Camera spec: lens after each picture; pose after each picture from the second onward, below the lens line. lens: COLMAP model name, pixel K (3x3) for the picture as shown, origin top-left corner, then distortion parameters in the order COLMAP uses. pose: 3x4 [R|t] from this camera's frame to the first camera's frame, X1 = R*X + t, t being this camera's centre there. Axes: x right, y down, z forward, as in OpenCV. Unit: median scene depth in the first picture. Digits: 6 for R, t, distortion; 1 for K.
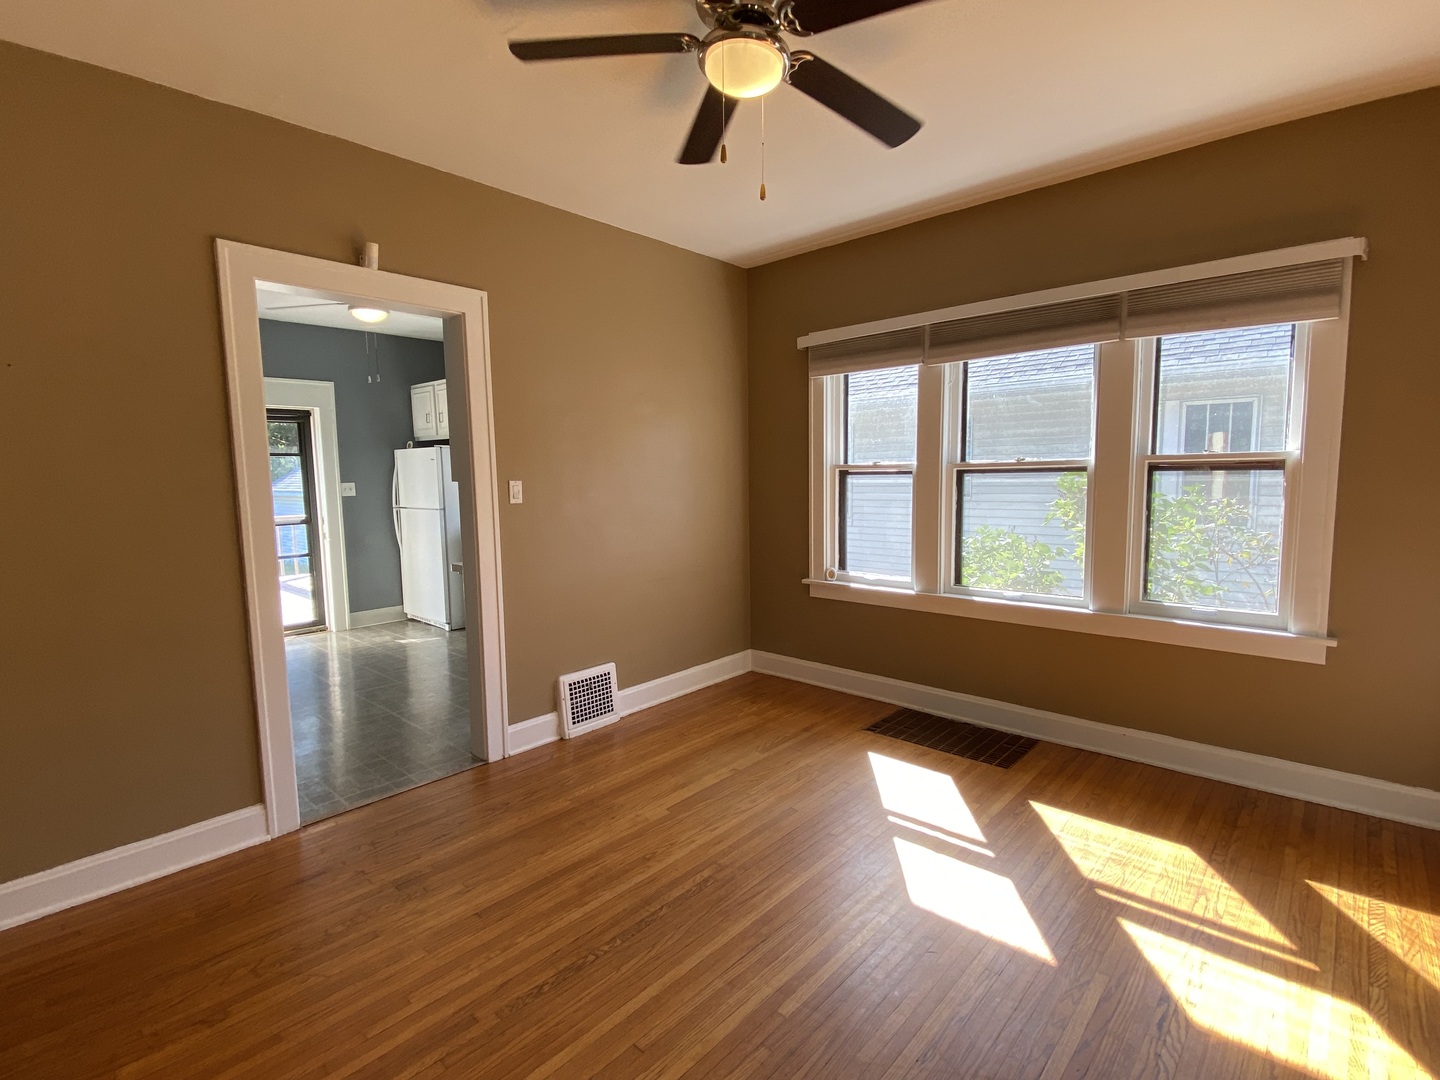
lens RADIAL K [[689.7, 0, 715.8], [0, 689.7, 539.2], [0, 0, 1]] dist [0.001572, -0.003728]
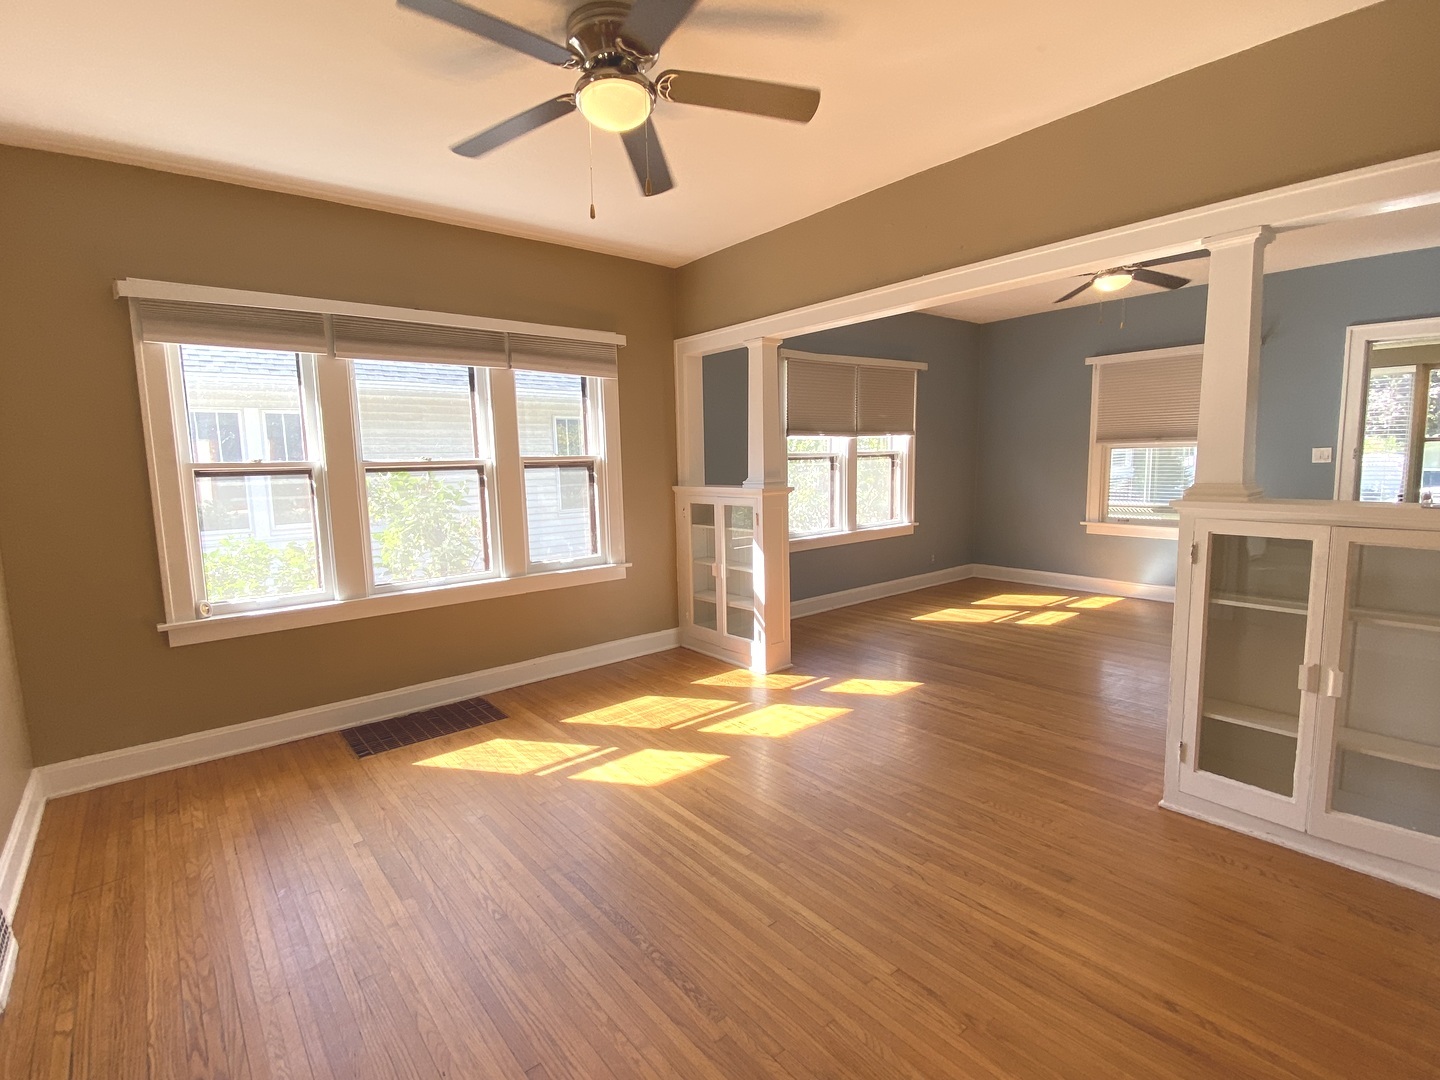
lens RADIAL K [[689.7, 0, 716.0], [0, 689.7, 540.0], [0, 0, 1]] dist [0.001572, -0.003728]
pose [[0.124458, -0.102616, 0.986904, -0.697053], [0.117128, 0.989203, 0.088084, -0.034813], [-0.985287, 0.104631, 0.135133, 0.467042]]
